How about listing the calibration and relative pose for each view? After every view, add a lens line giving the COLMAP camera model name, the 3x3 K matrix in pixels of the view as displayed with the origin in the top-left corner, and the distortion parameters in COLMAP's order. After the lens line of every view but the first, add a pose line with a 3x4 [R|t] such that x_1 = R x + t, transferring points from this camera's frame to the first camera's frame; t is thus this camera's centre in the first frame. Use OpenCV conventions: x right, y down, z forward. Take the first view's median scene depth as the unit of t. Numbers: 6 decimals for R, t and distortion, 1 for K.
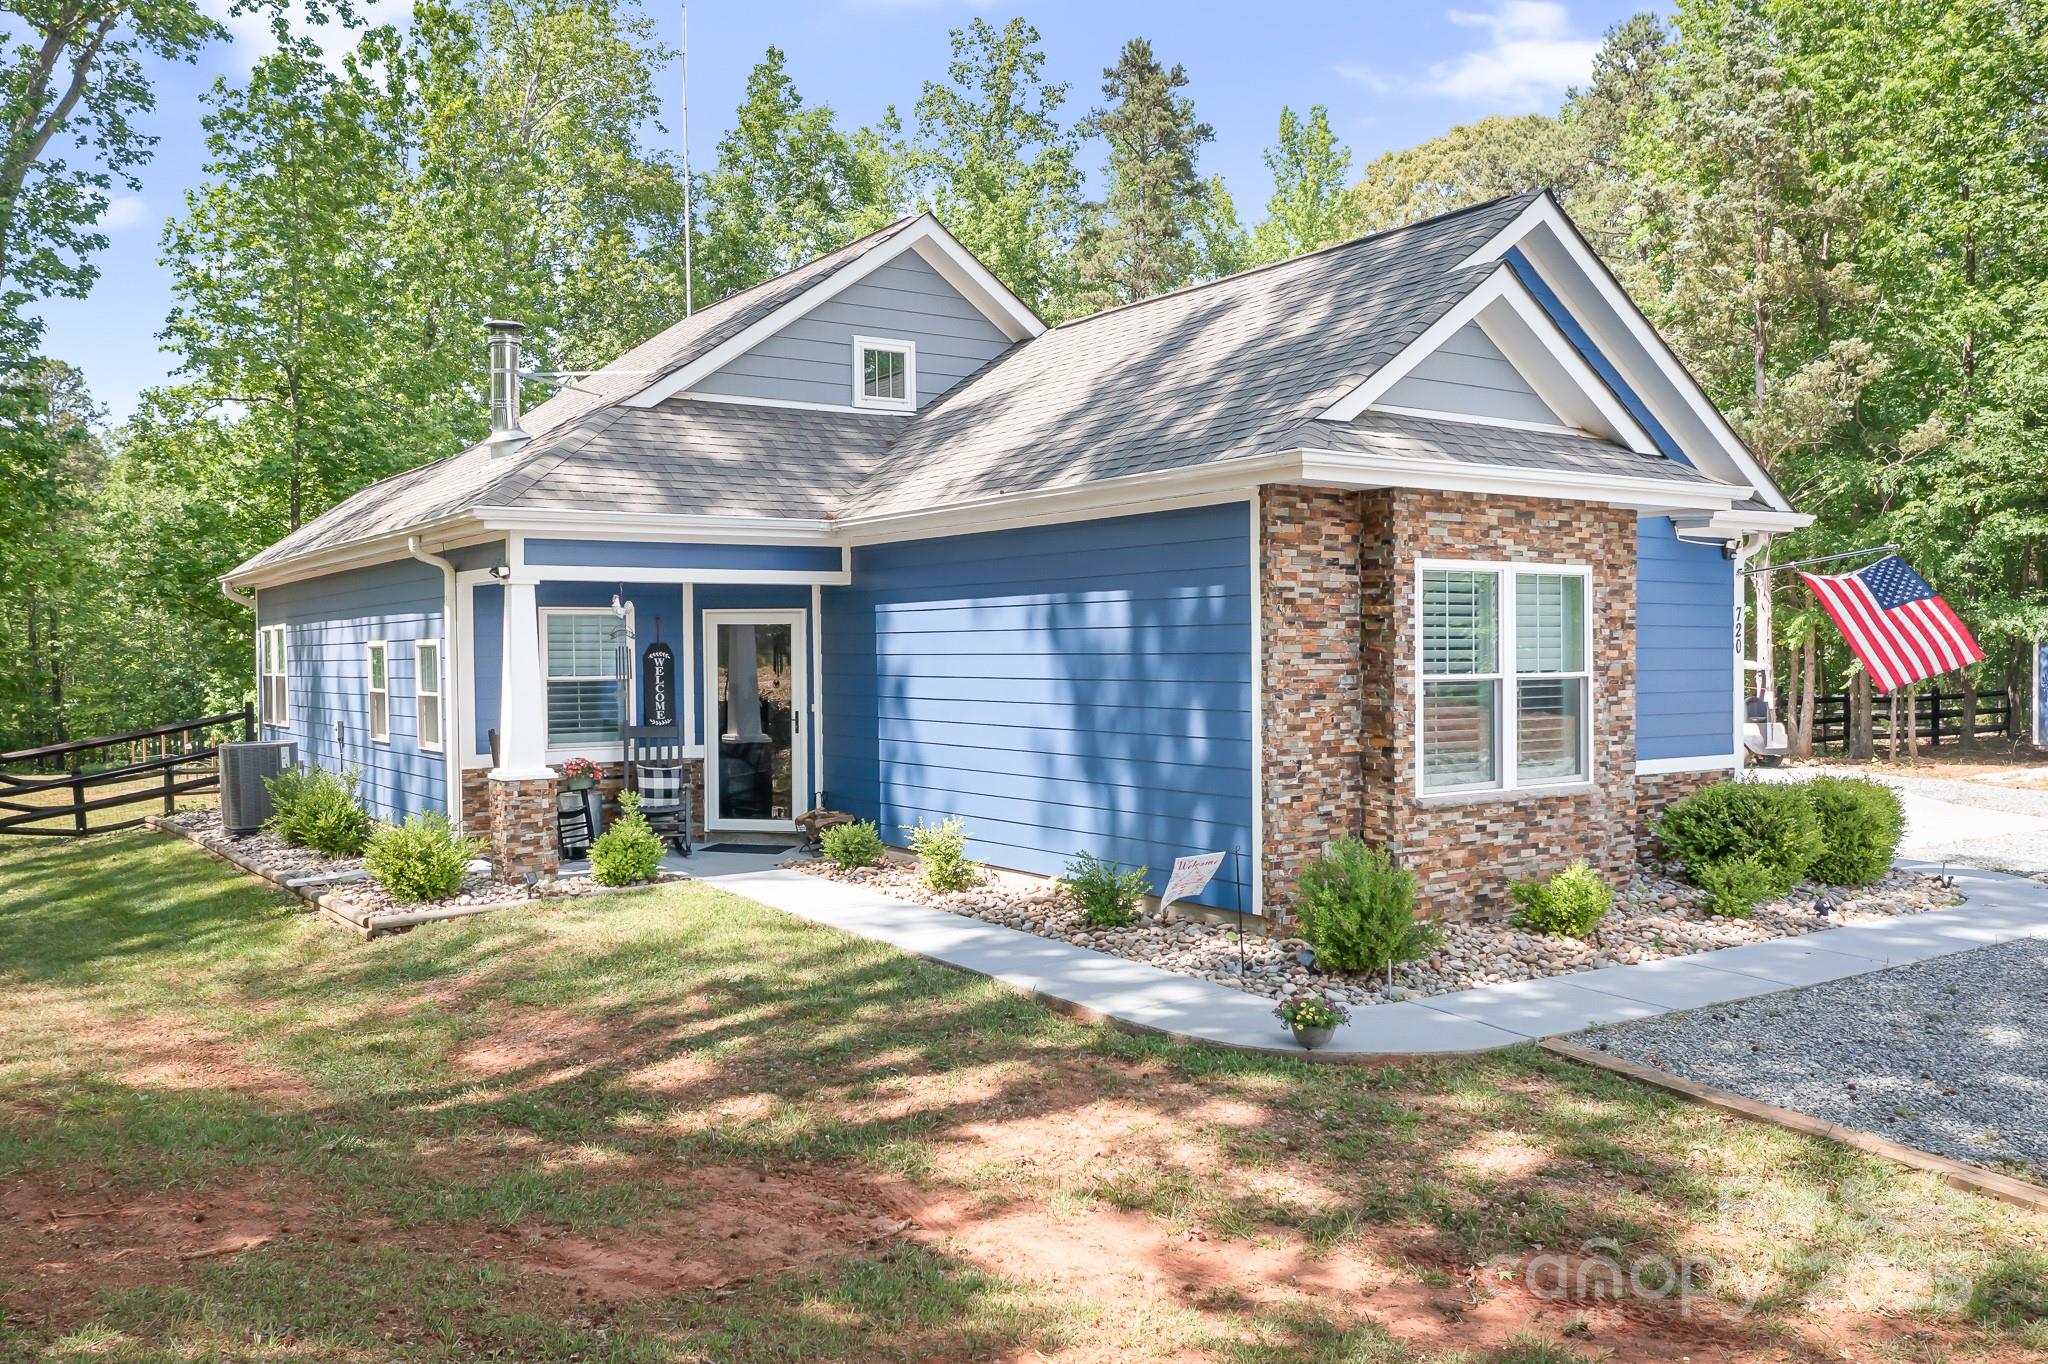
lens RADIAL K [[1604.2, 0, 1025.2], [0, 1604.2, 677.7], [0, 0, 1]] dist [-0.009798, -0.008913]
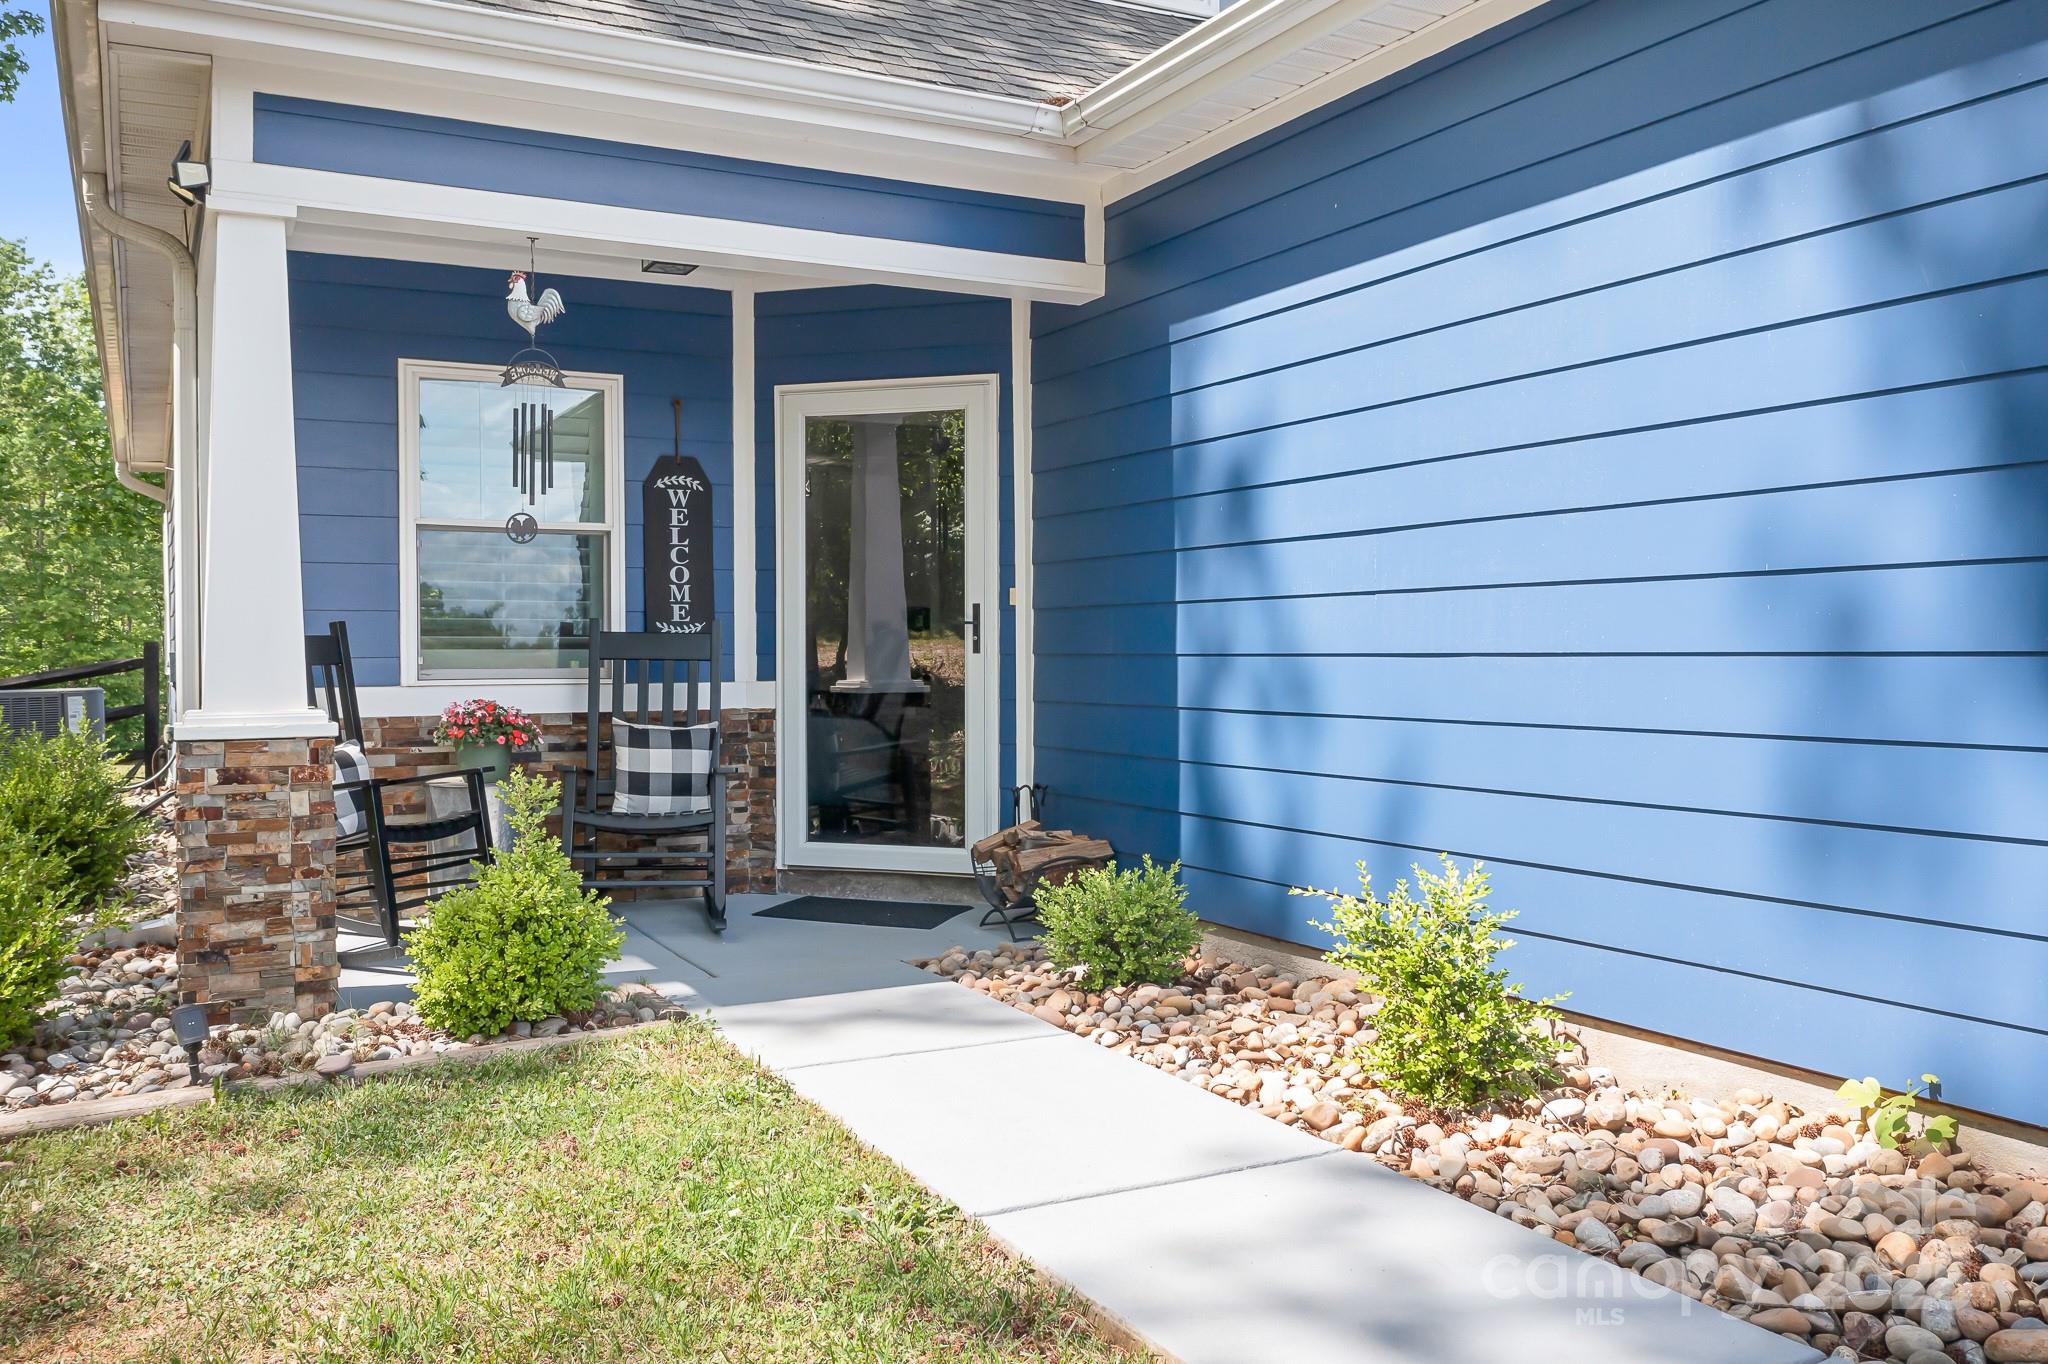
lens RADIAL K [[1604.2, 0, 1022.0], [0, 1604.2, 664.0], [0, 0, 1]] dist [-0.009798, -0.008913]
pose [[0.993418, 0.002217, -0.114528, -0.087597], [-0.003617, 0.999921, -0.012023, 0.047673], [0.114492, 0.012358, 0.993347, 0.621786]]
